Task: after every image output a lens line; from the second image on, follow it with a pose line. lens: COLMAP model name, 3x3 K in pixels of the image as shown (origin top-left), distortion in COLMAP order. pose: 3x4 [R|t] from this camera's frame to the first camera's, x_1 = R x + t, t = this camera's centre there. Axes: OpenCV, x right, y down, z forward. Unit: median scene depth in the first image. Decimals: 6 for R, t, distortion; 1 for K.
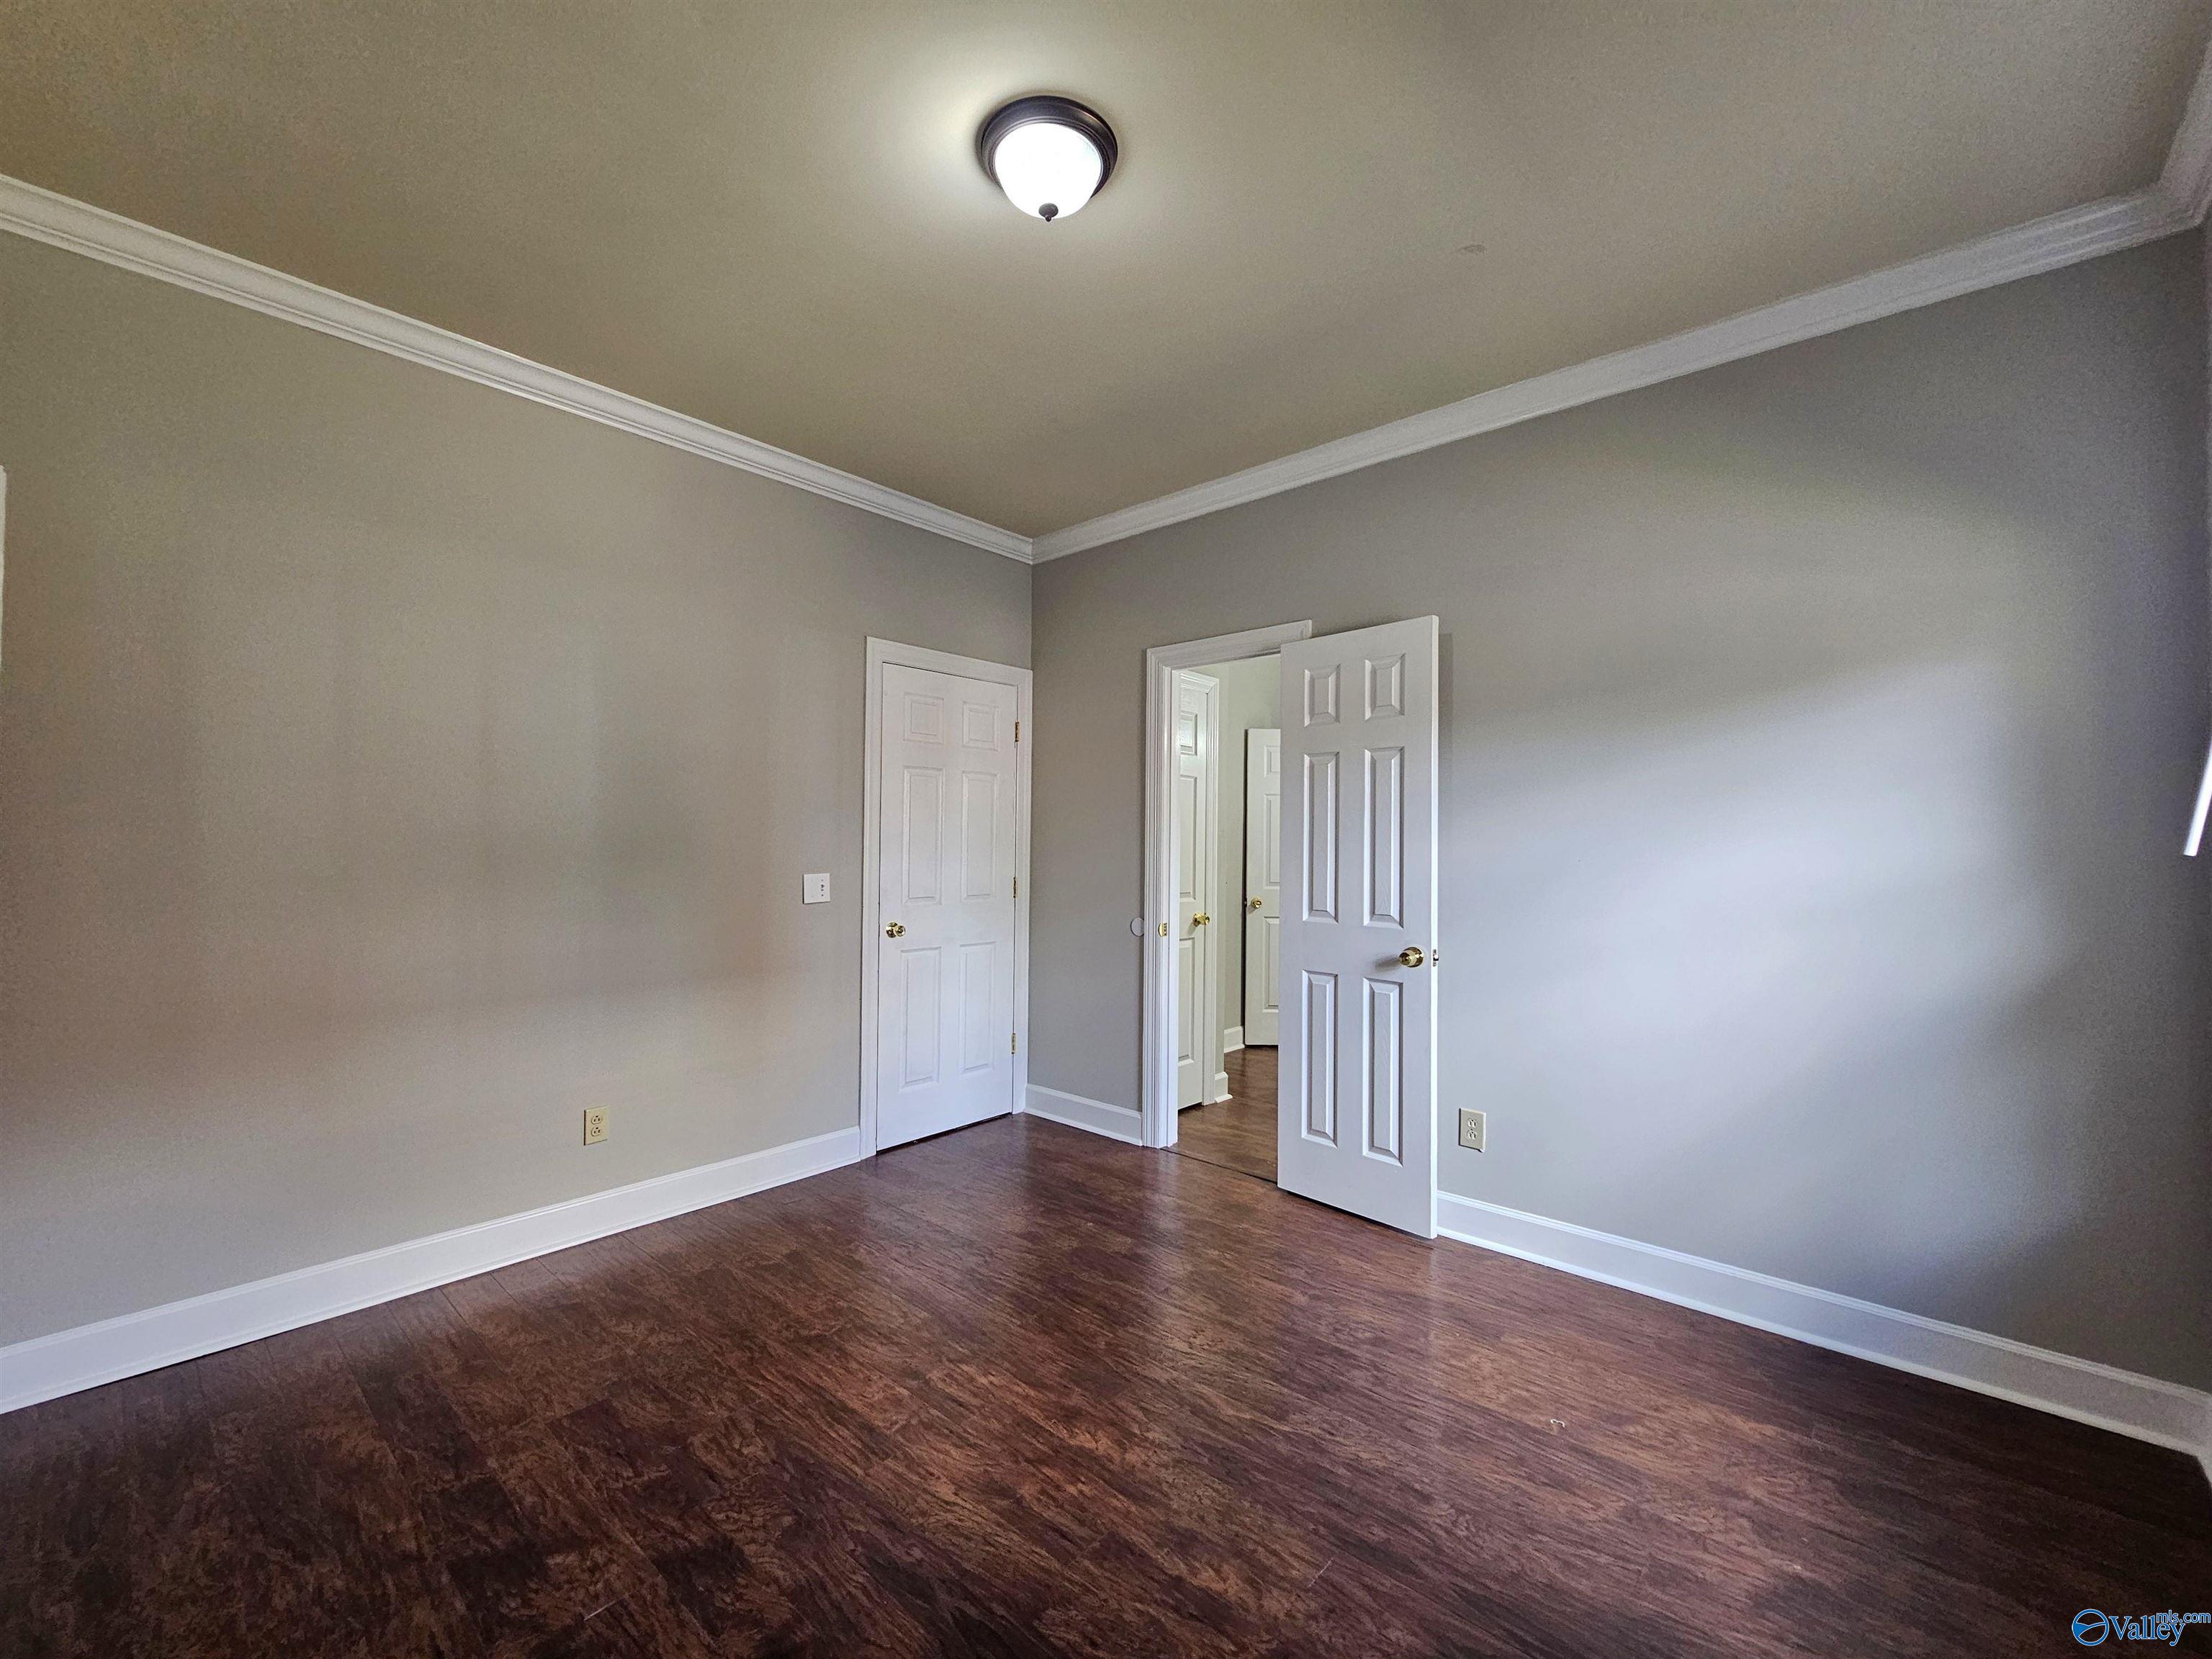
lens RADIAL K [[899.9, 0, 1116.0], [0, 899.9, 832.8], [0, 0, 1]] dist [0.000143, 0.000088]
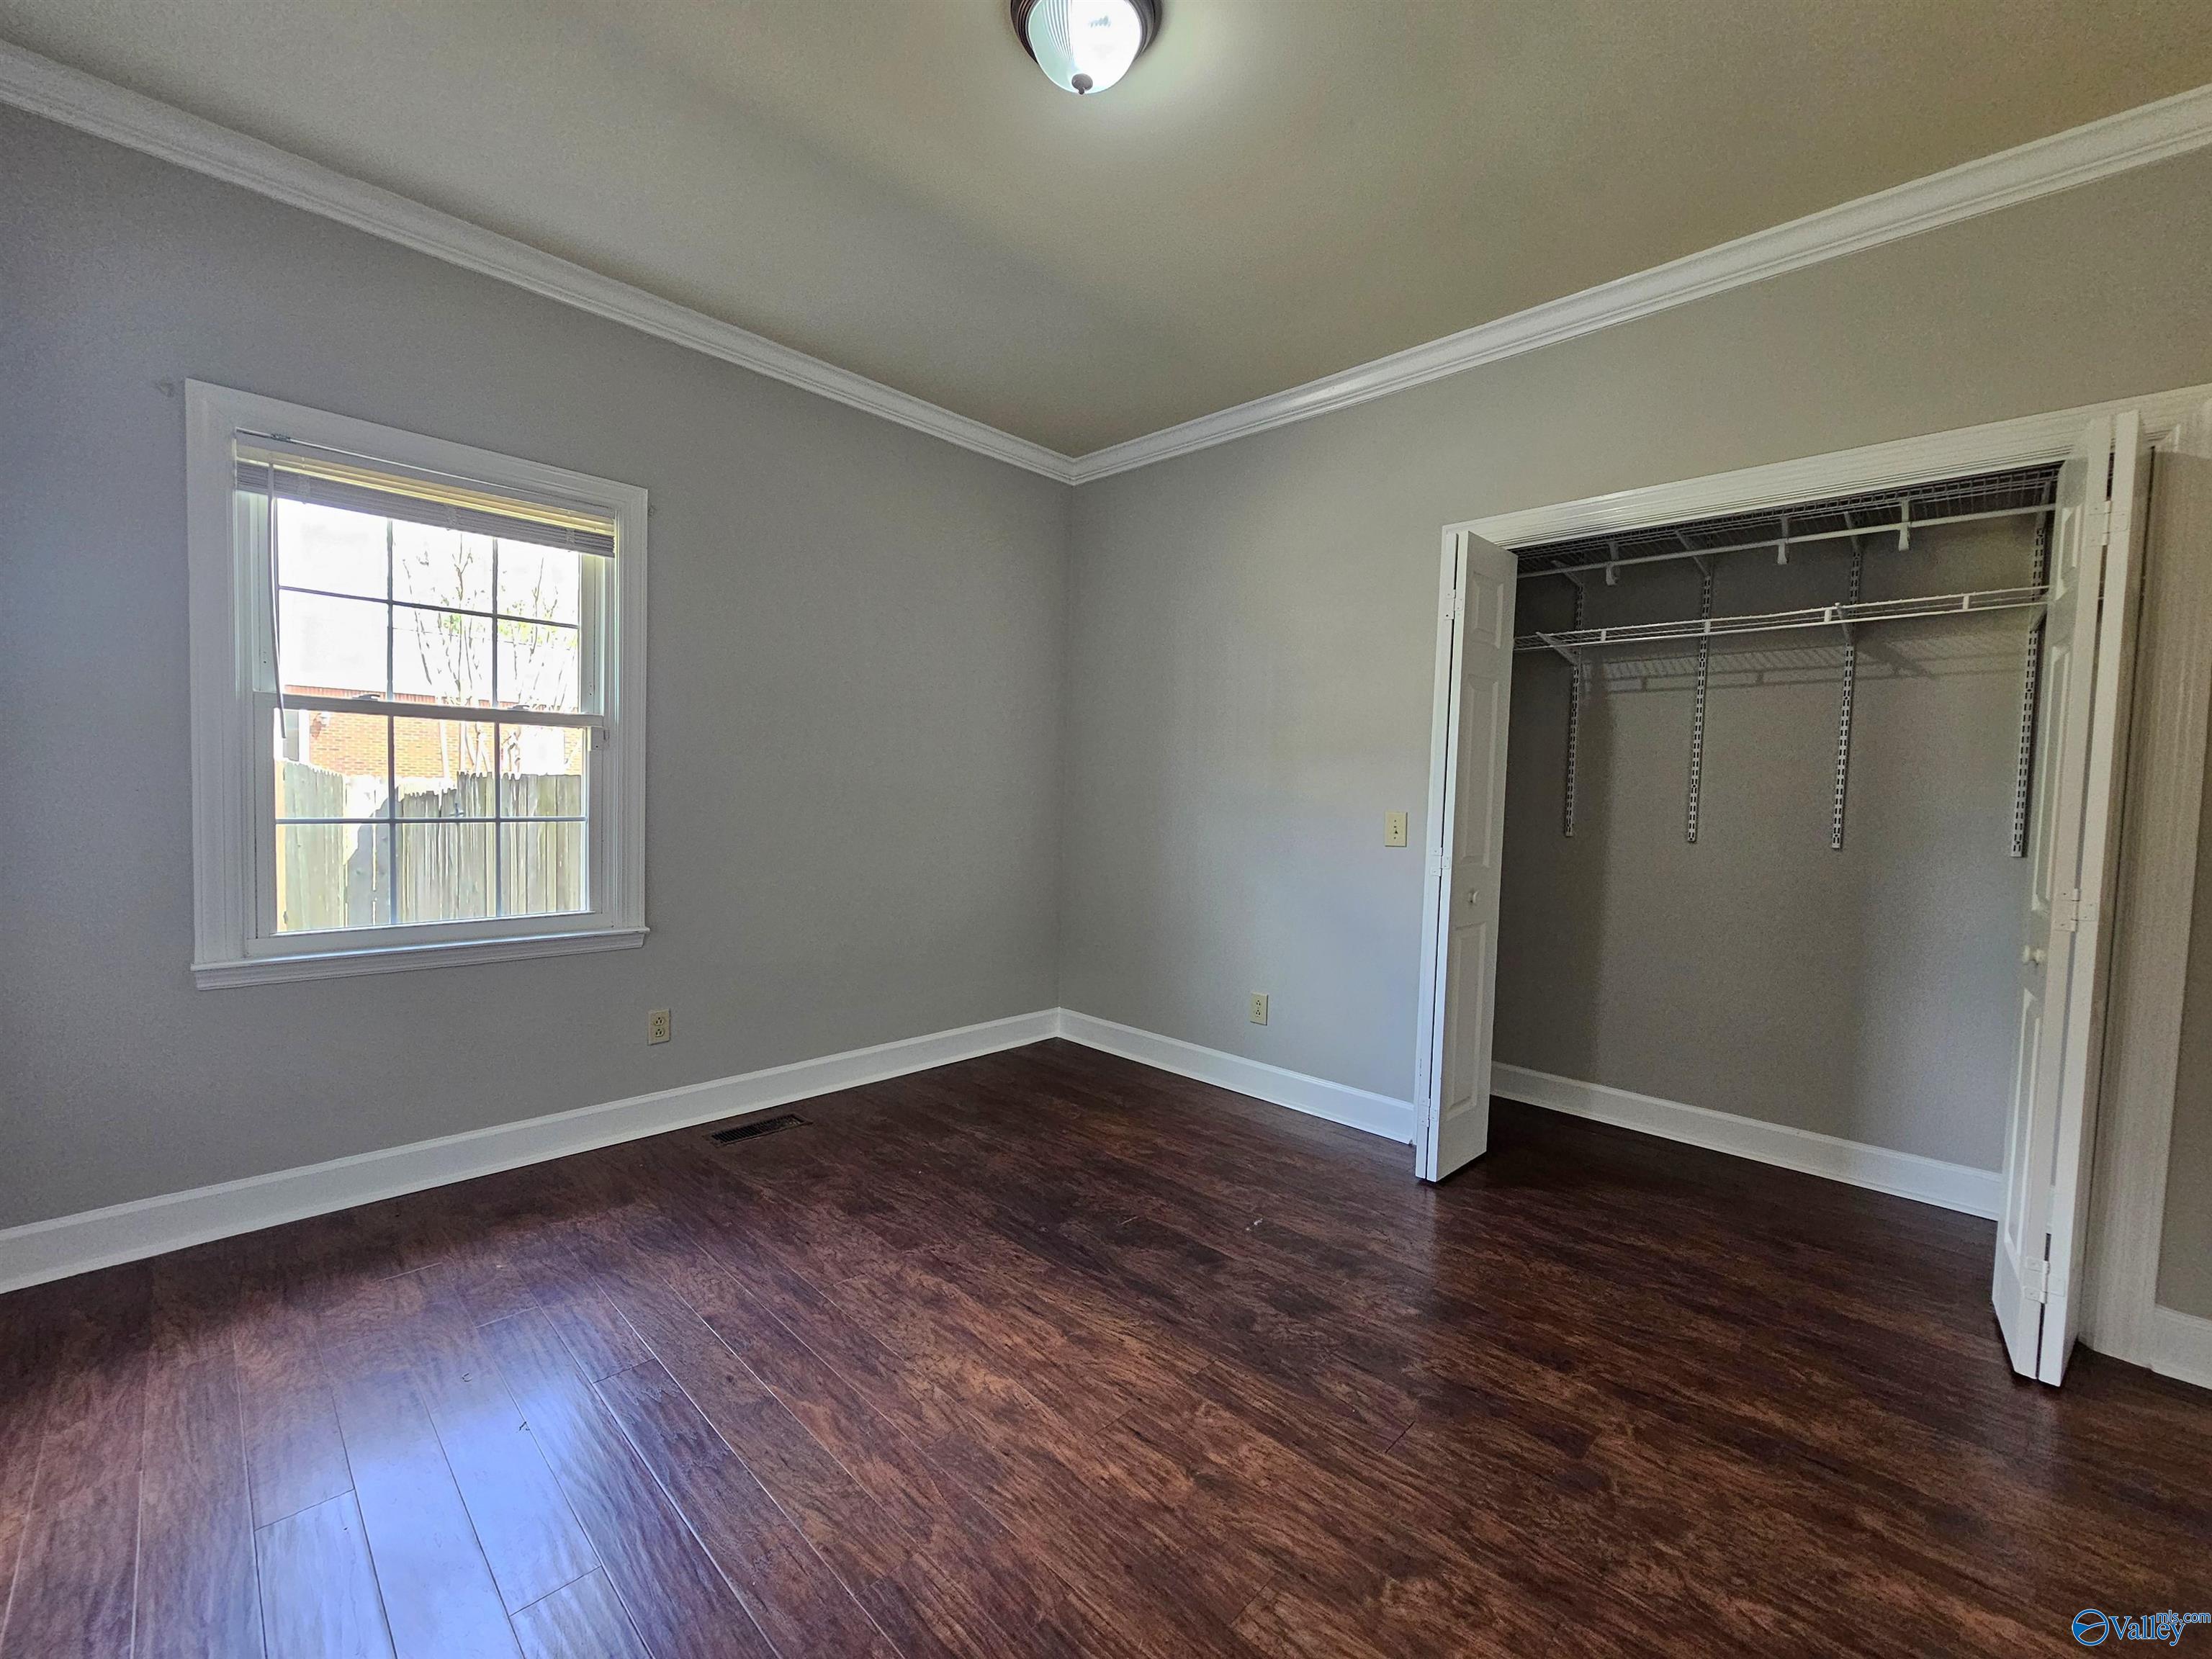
lens RADIAL K [[899.9, 0, 1109.6], [0, 899.9, 831.4], [0, 0, 1]] dist [0.000143, 0.000088]
pose [[-0.998200, -0.039034, 0.045526, -0.178571], [-0.037653, 0.998816, 0.030802, 0.066112], [-0.046675, 0.029032, -0.998488, 1.978569]]
